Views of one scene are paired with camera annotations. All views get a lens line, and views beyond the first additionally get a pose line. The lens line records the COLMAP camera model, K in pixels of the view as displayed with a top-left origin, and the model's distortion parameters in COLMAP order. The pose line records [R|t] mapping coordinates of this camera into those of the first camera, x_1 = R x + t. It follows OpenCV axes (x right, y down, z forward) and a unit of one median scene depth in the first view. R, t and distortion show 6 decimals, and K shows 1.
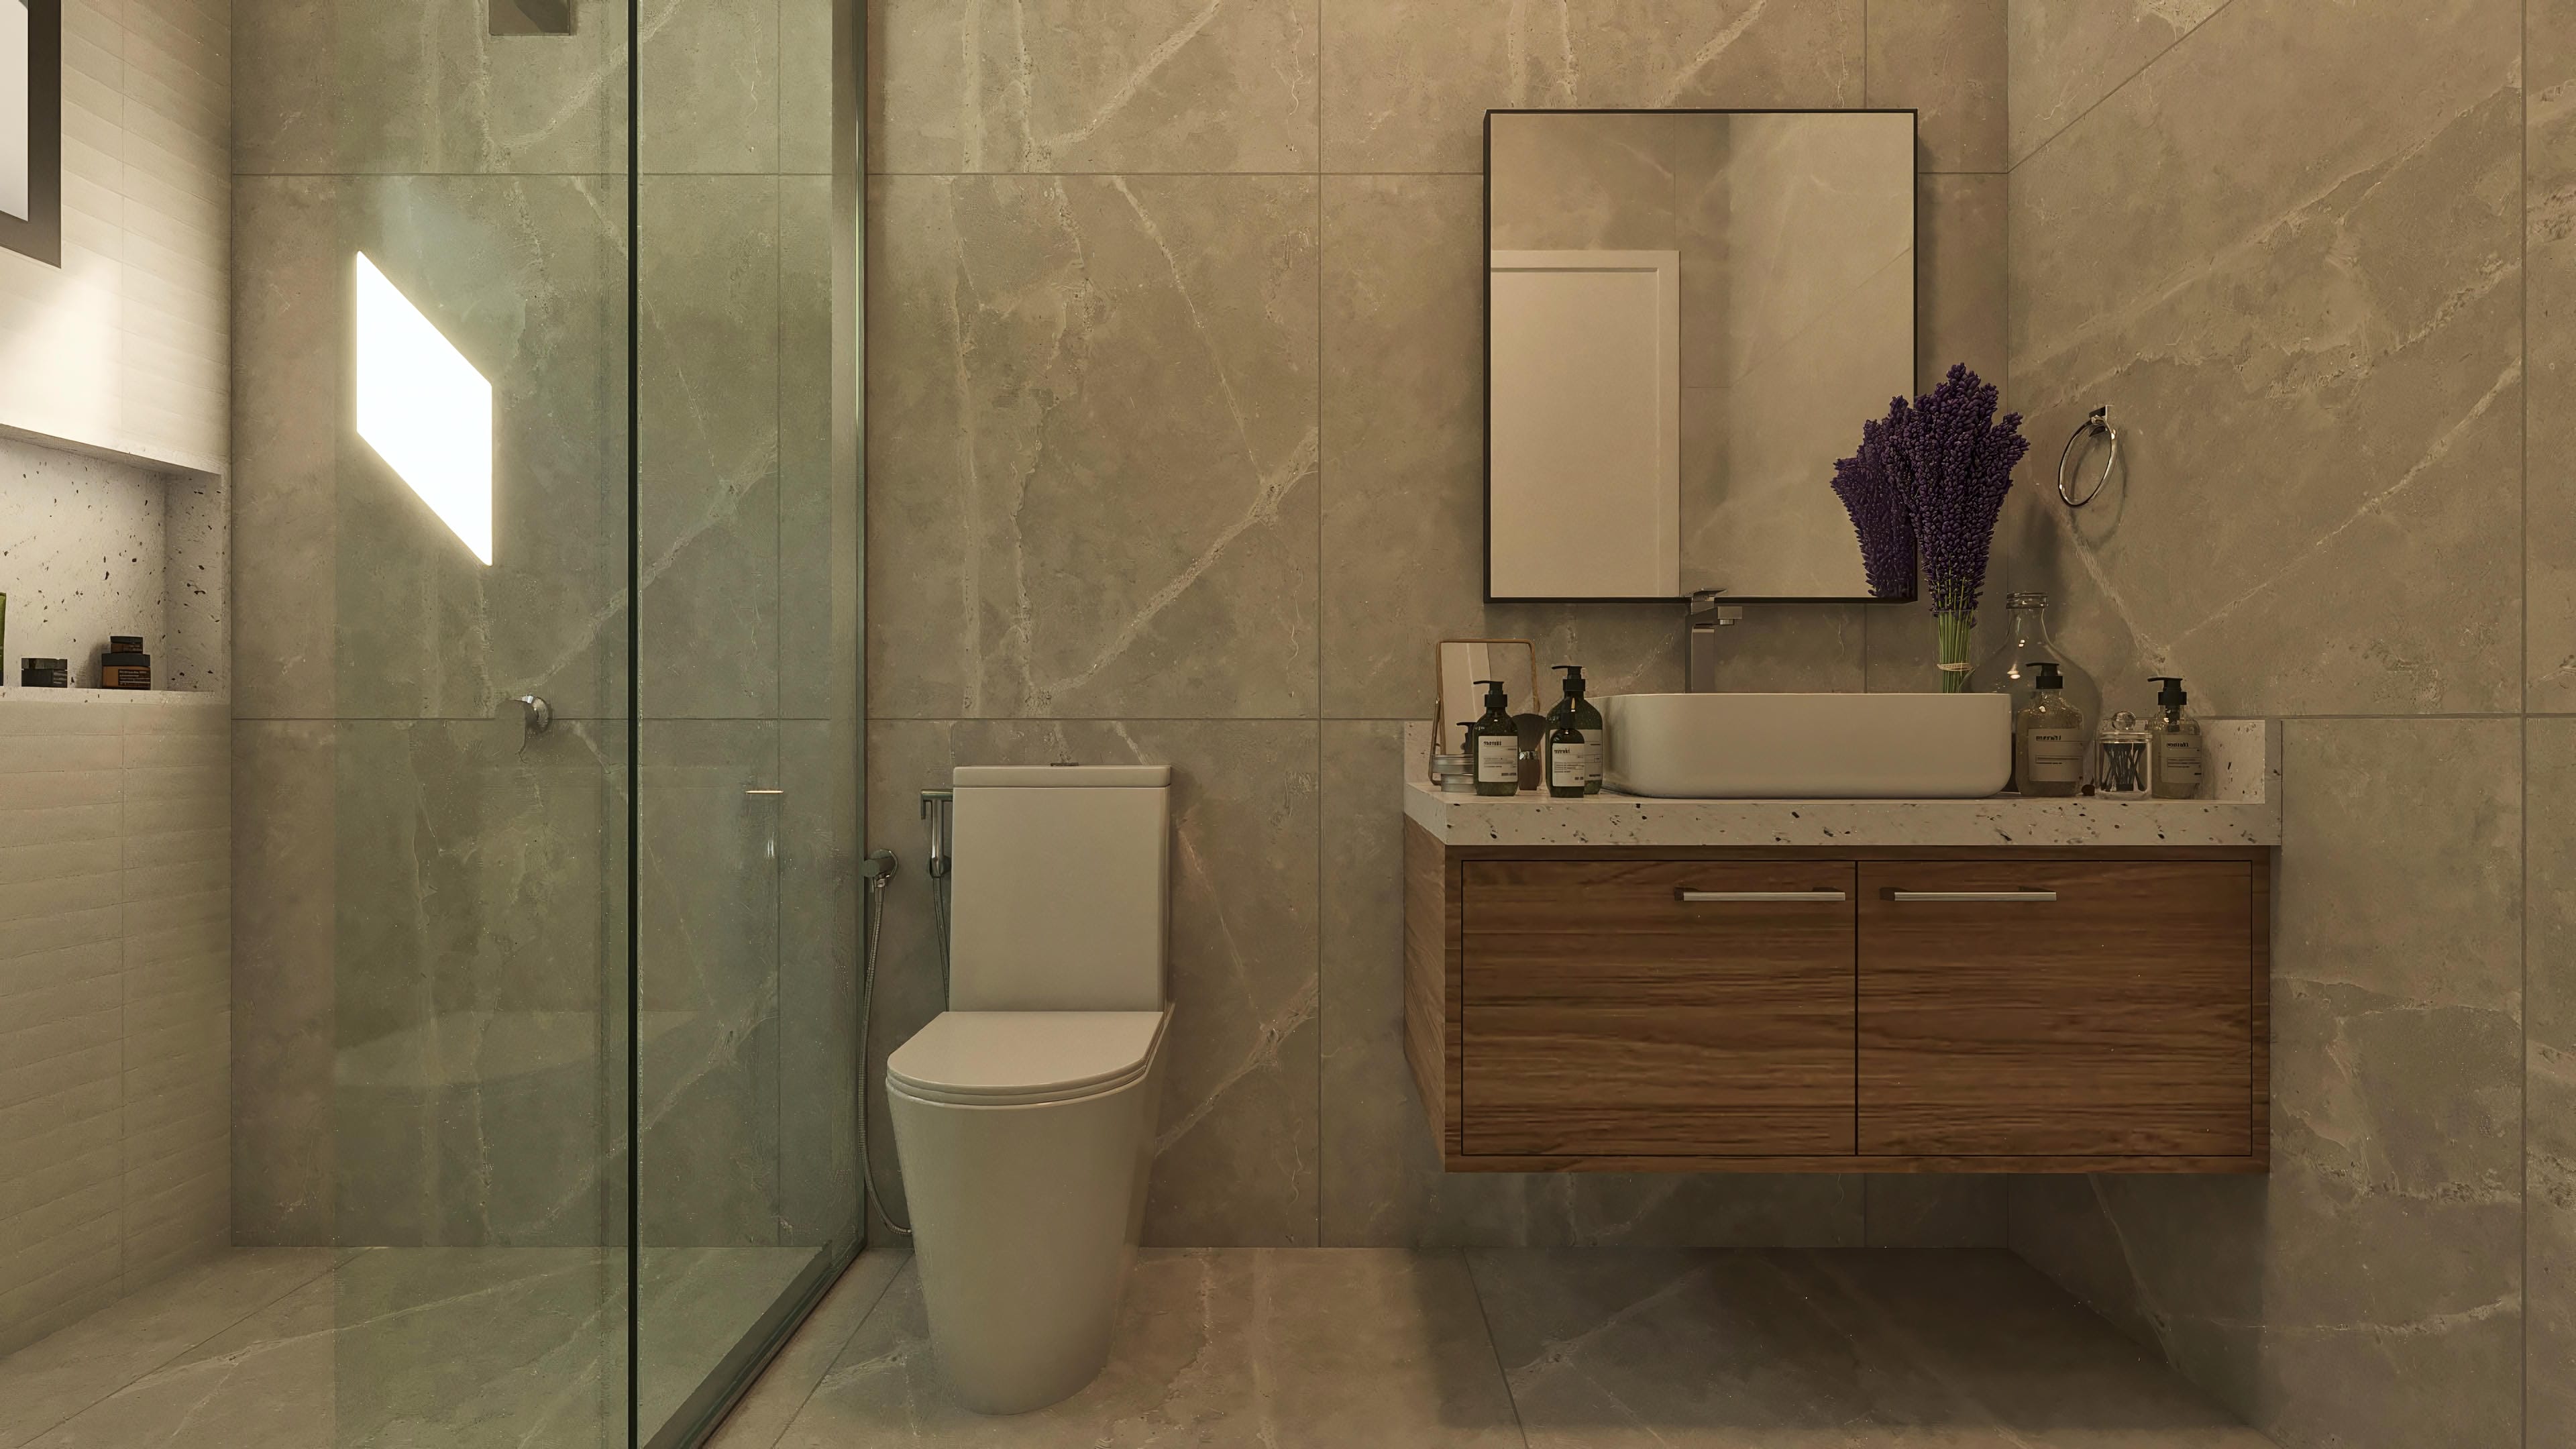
lens RADIAL K [[808.0, 0, 1090.1], [0, 808.0, 724.0], [0, 0, 1]] dist [-0.001470, -0.000026]
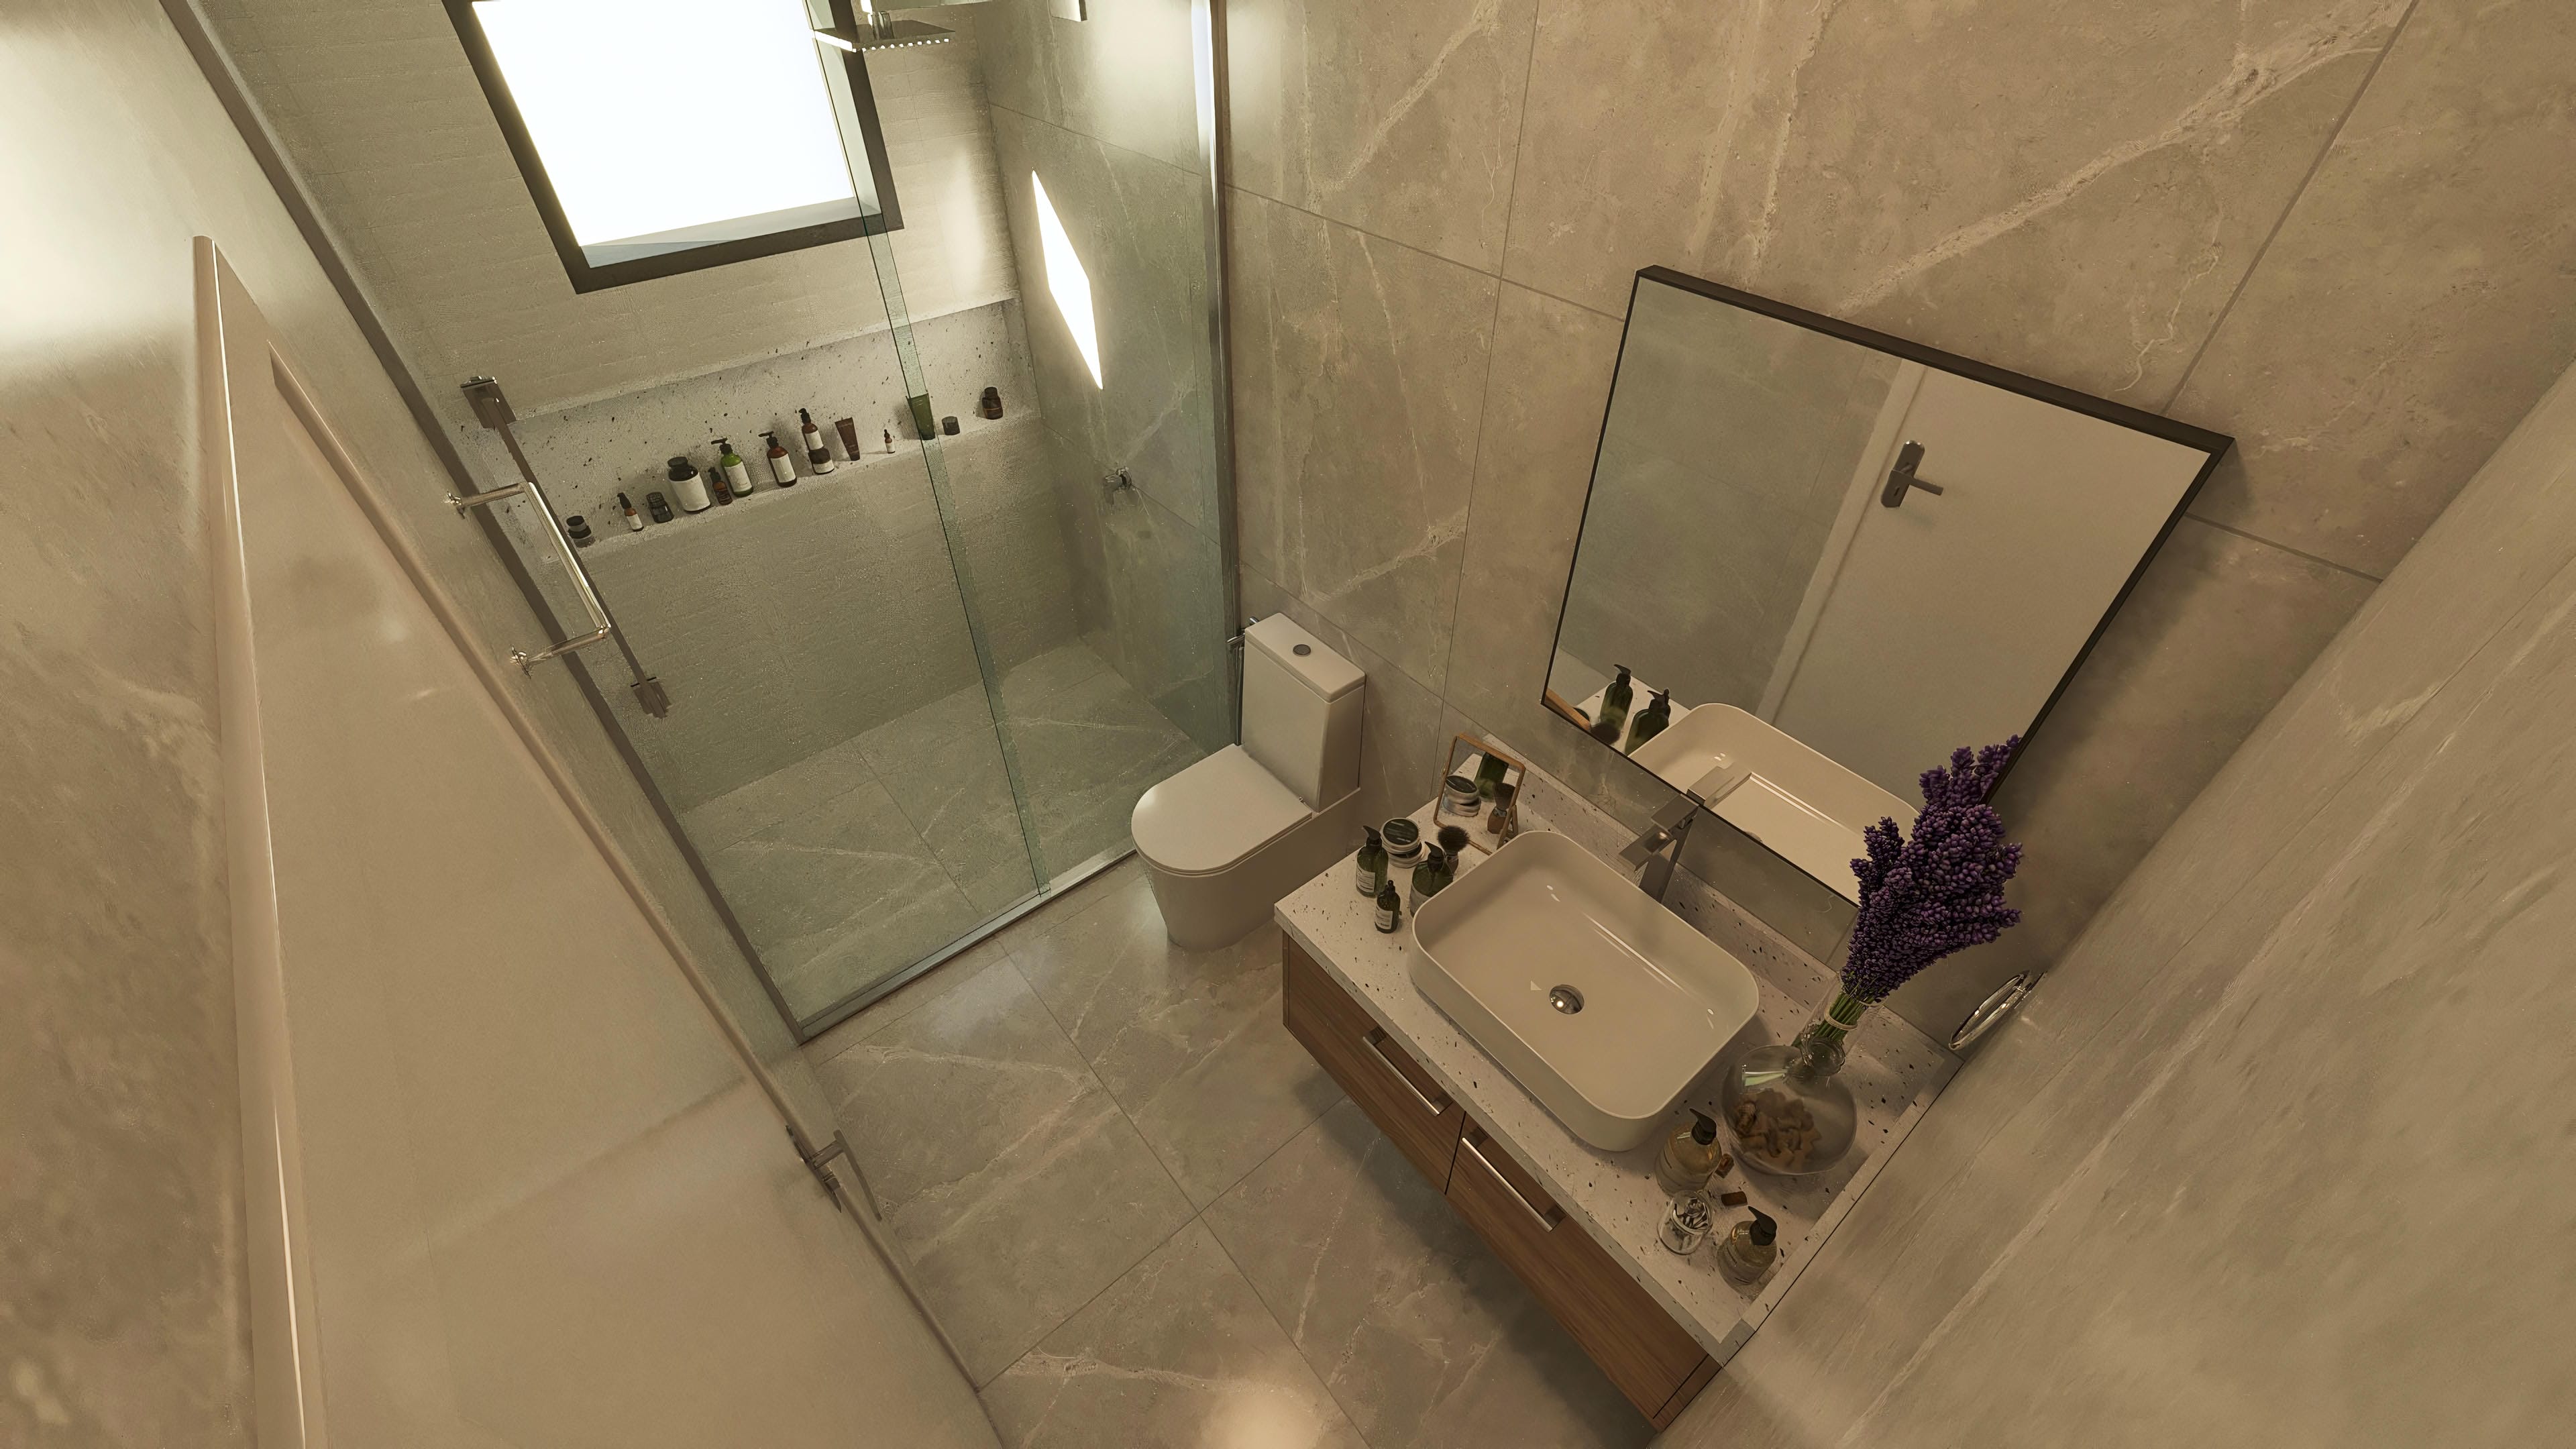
lens RADIAL K [[1004.4, 0, 1288.0], [0, 1004.4, 724.5], [0, 0, 1]] dist [-0.000318, -0.000007]
pose [[0.637863, 0.515131, -0.572513, 1.099813], [0.001880, 0.742335, 0.670026, -1.098729], [0.770147, -0.428461, 0.472540, -0.011119]]
